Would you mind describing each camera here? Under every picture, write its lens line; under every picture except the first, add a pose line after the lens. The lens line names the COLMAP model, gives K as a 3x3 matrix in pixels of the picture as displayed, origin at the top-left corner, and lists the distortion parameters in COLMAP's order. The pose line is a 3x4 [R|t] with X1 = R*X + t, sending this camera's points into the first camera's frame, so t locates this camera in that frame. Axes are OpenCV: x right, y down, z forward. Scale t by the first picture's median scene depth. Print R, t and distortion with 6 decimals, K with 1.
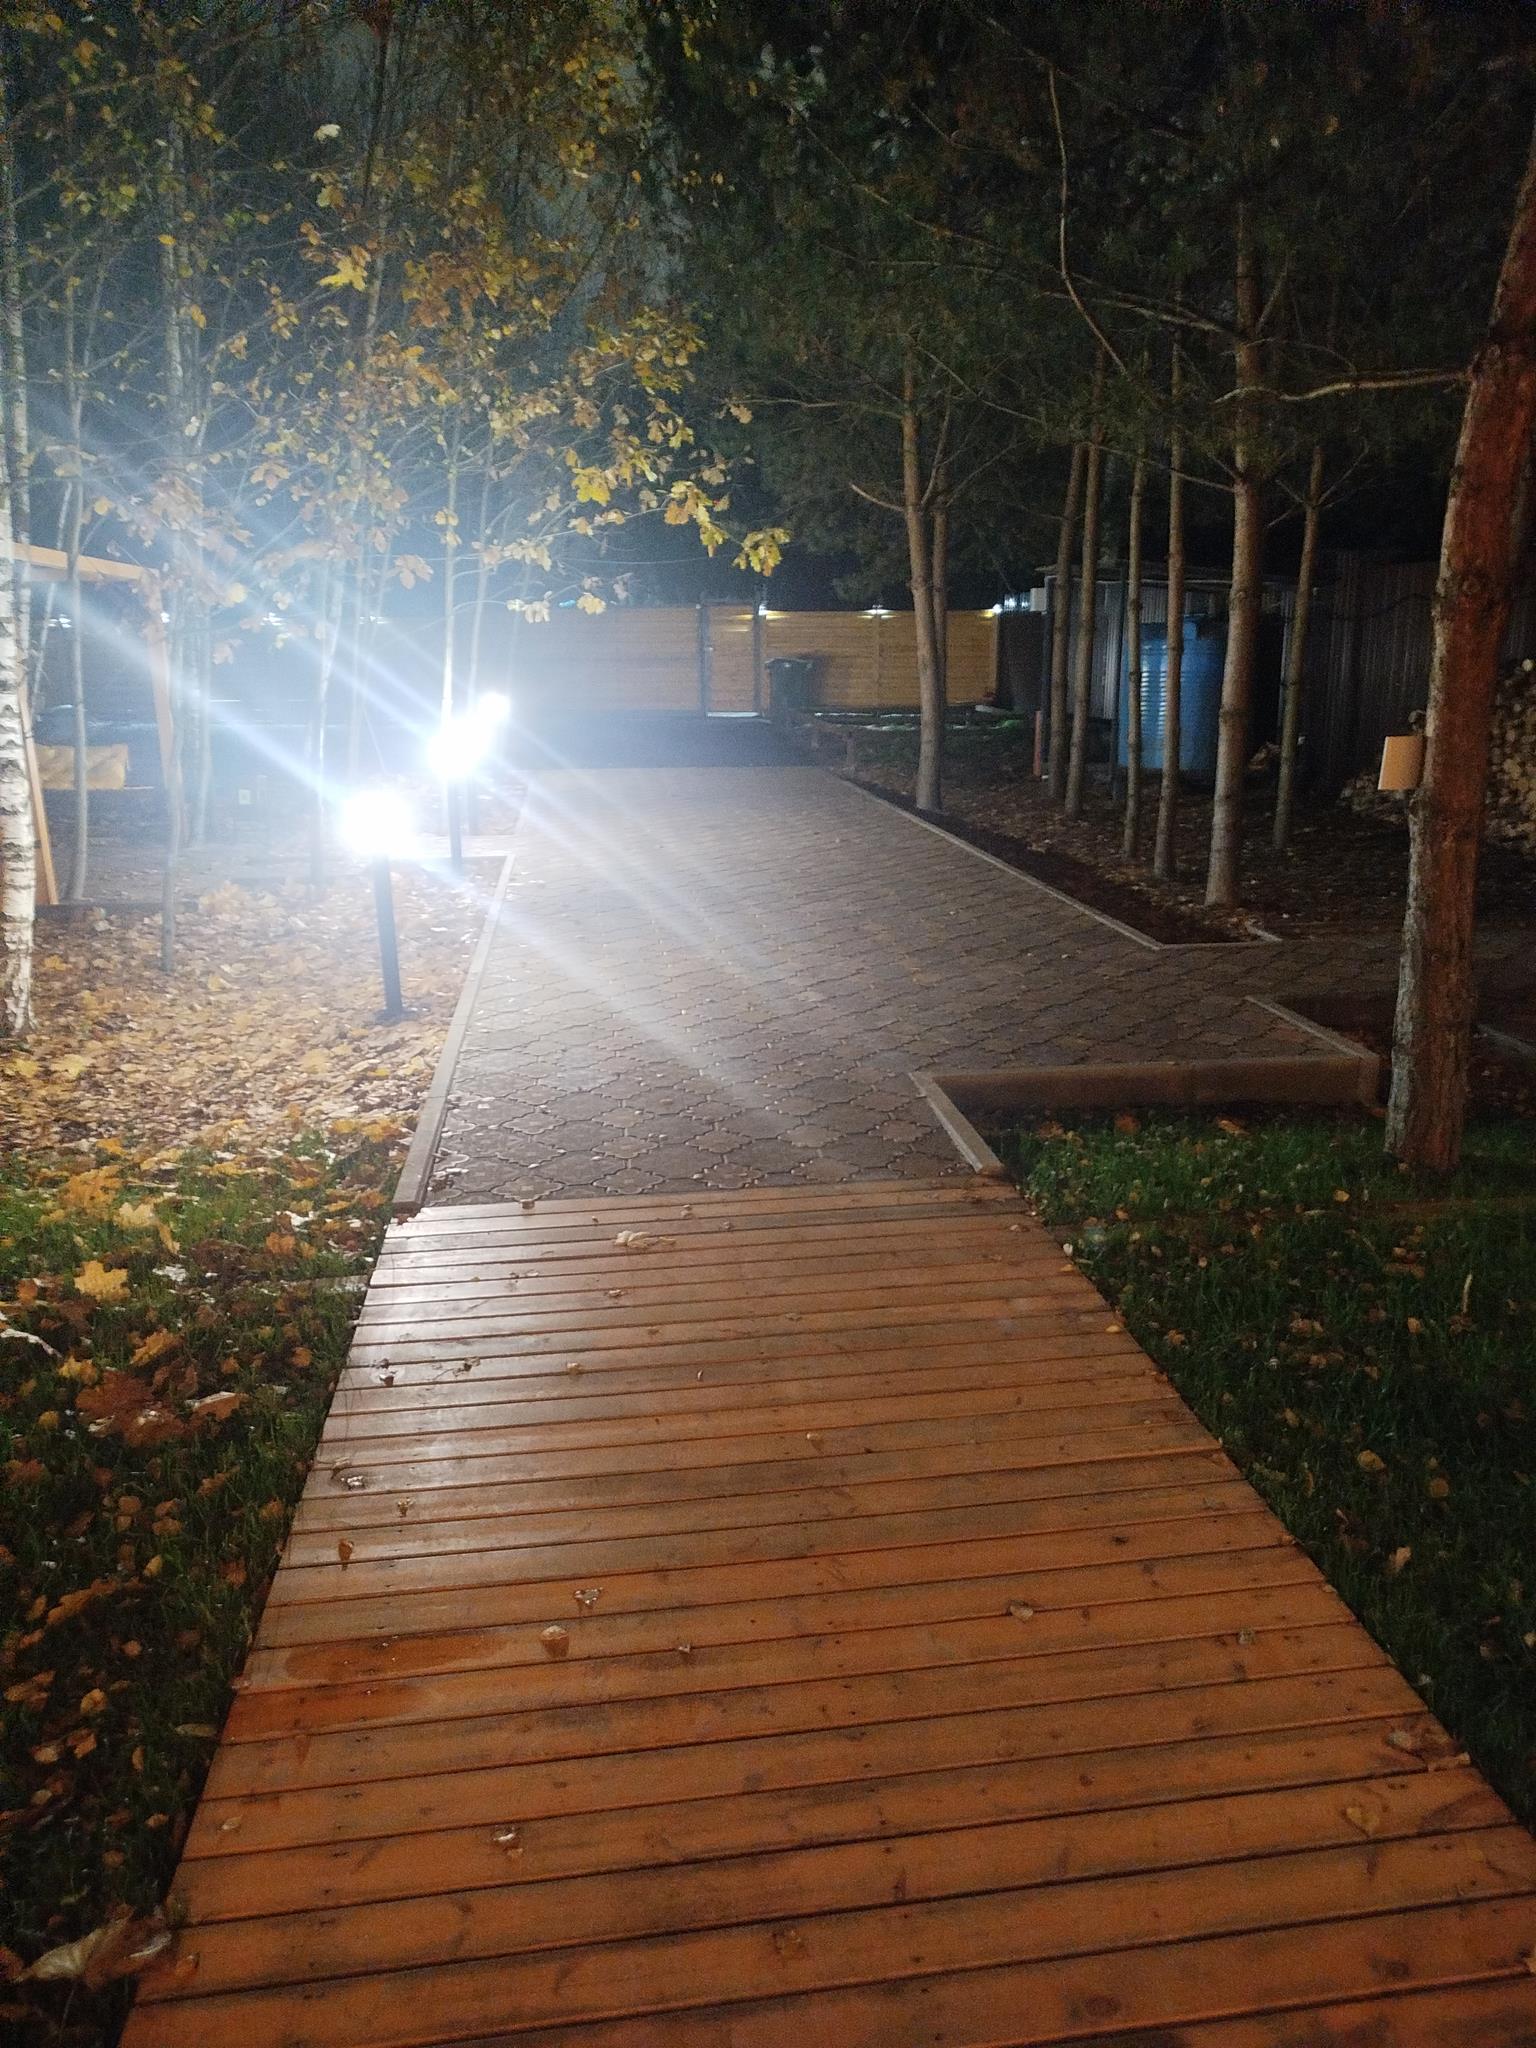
lens RADIAL K [[1451.8, 0, 764.3], [0, 1451.8, 1029.2], [0, 0, 1]] dist [-0.010296, 0.009559]
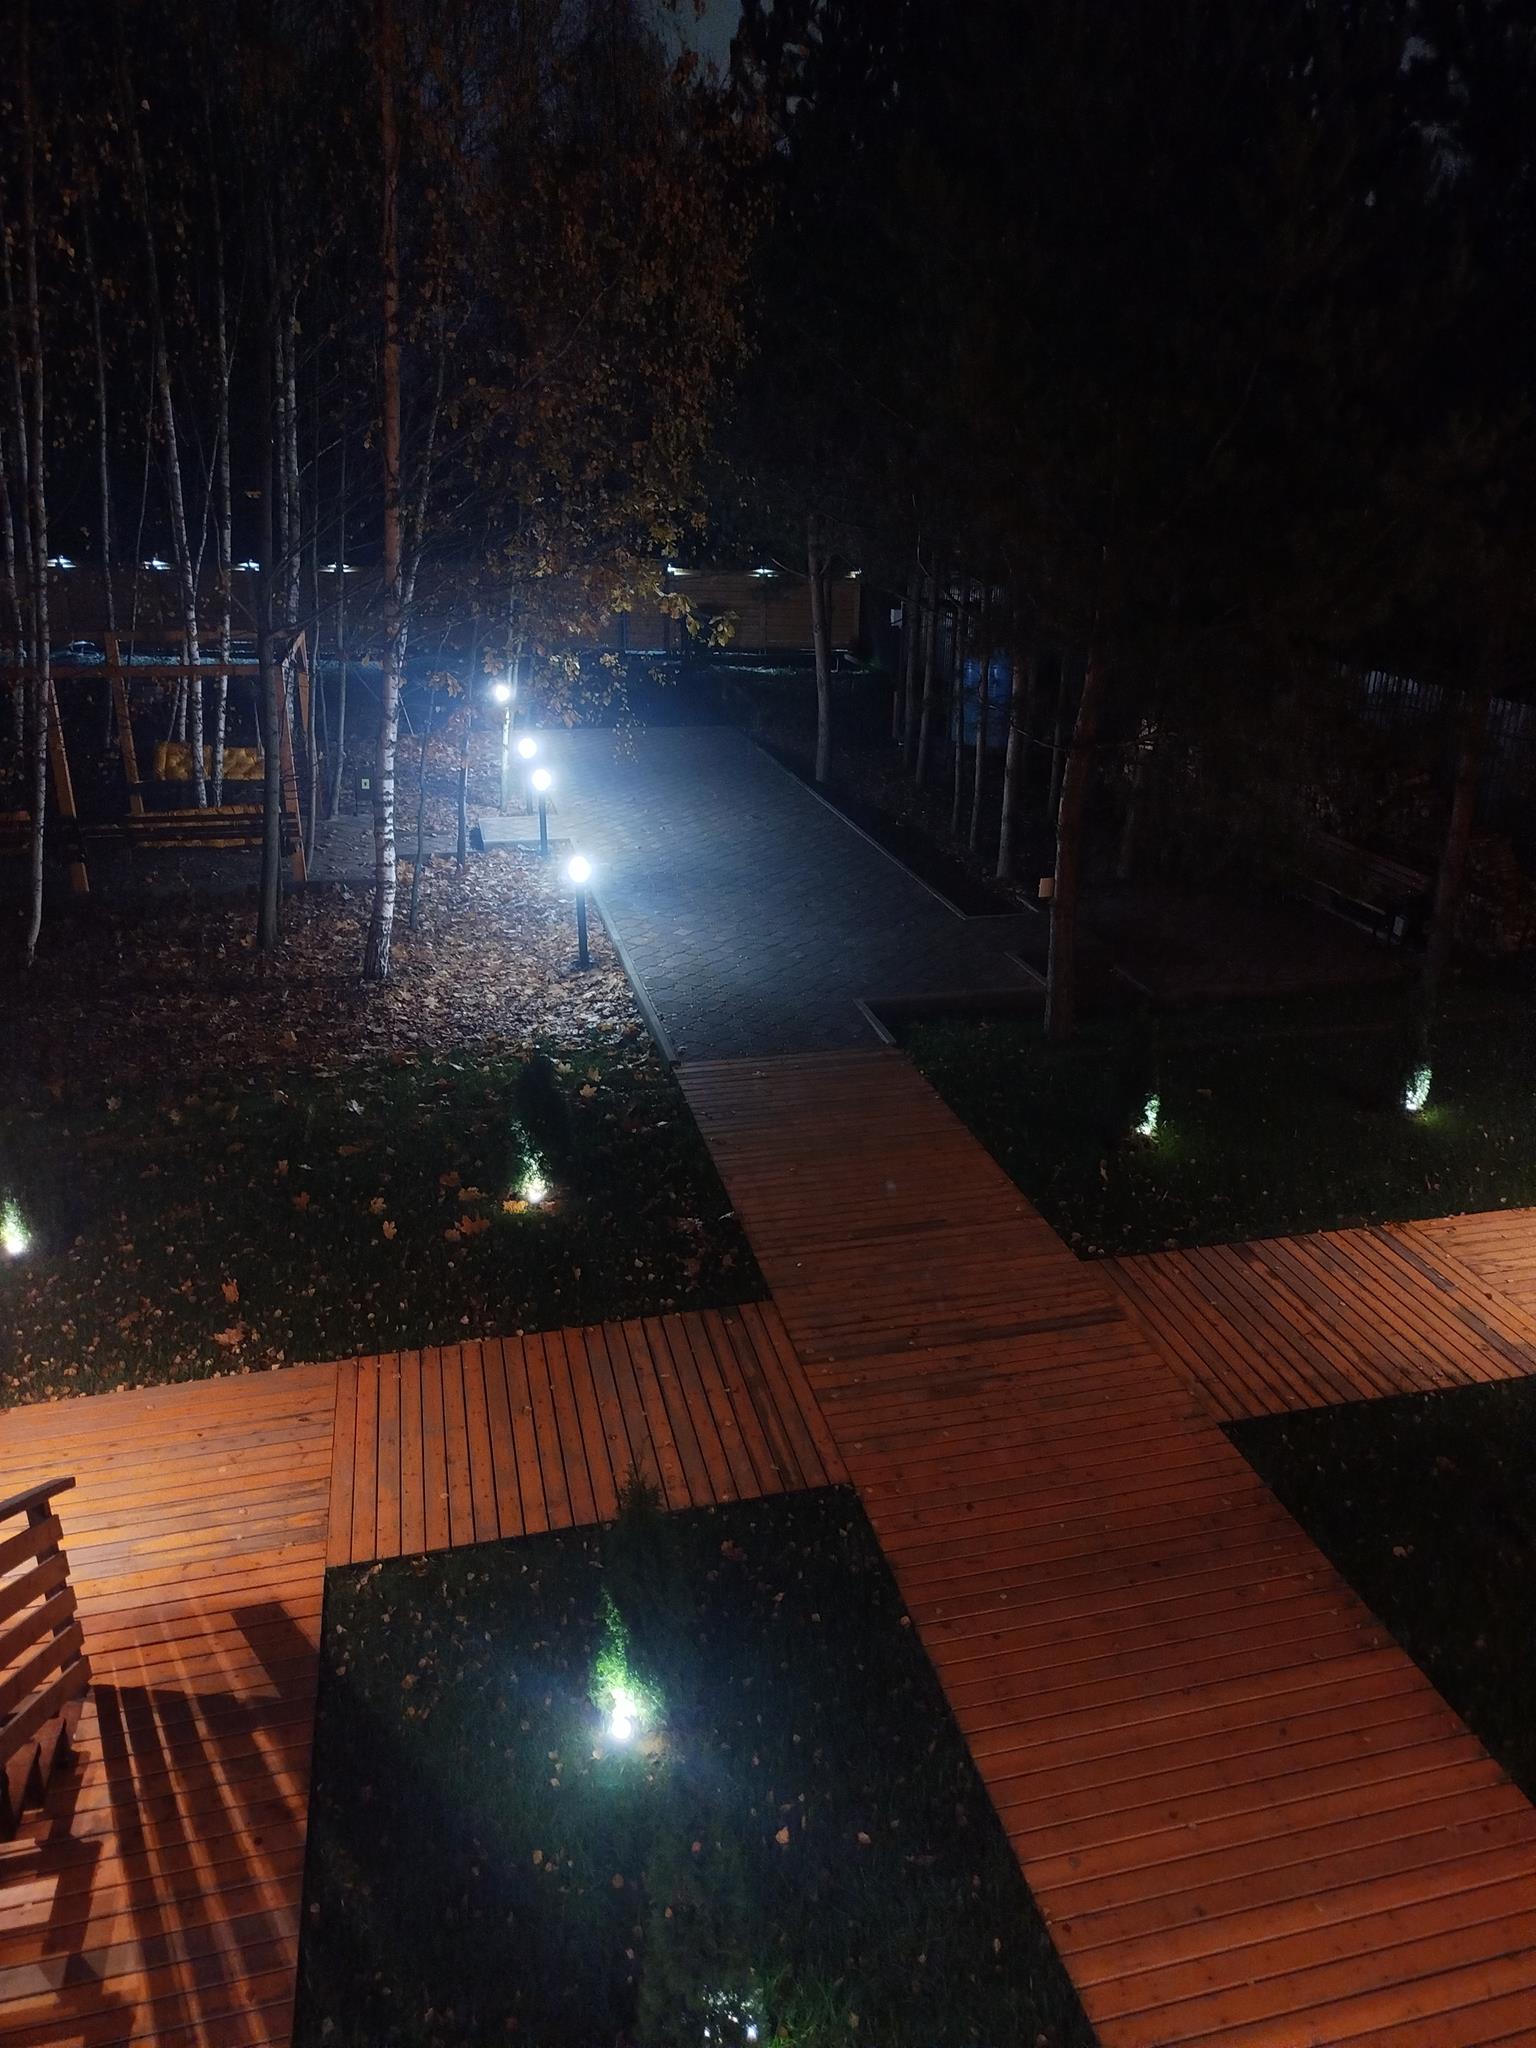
lens RADIAL K [[1451.8, 0, 773.5], [0, 1451.8, 1021.3], [0, 0, 1]] dist [-0.010296, 0.009559]
pose [[0.993578, -0.019895, 0.111385, -0.288375], [0.007891, 0.994207, 0.107193, -0.186095], [-0.112872, -0.105626, 0.987979, -1.288107]]
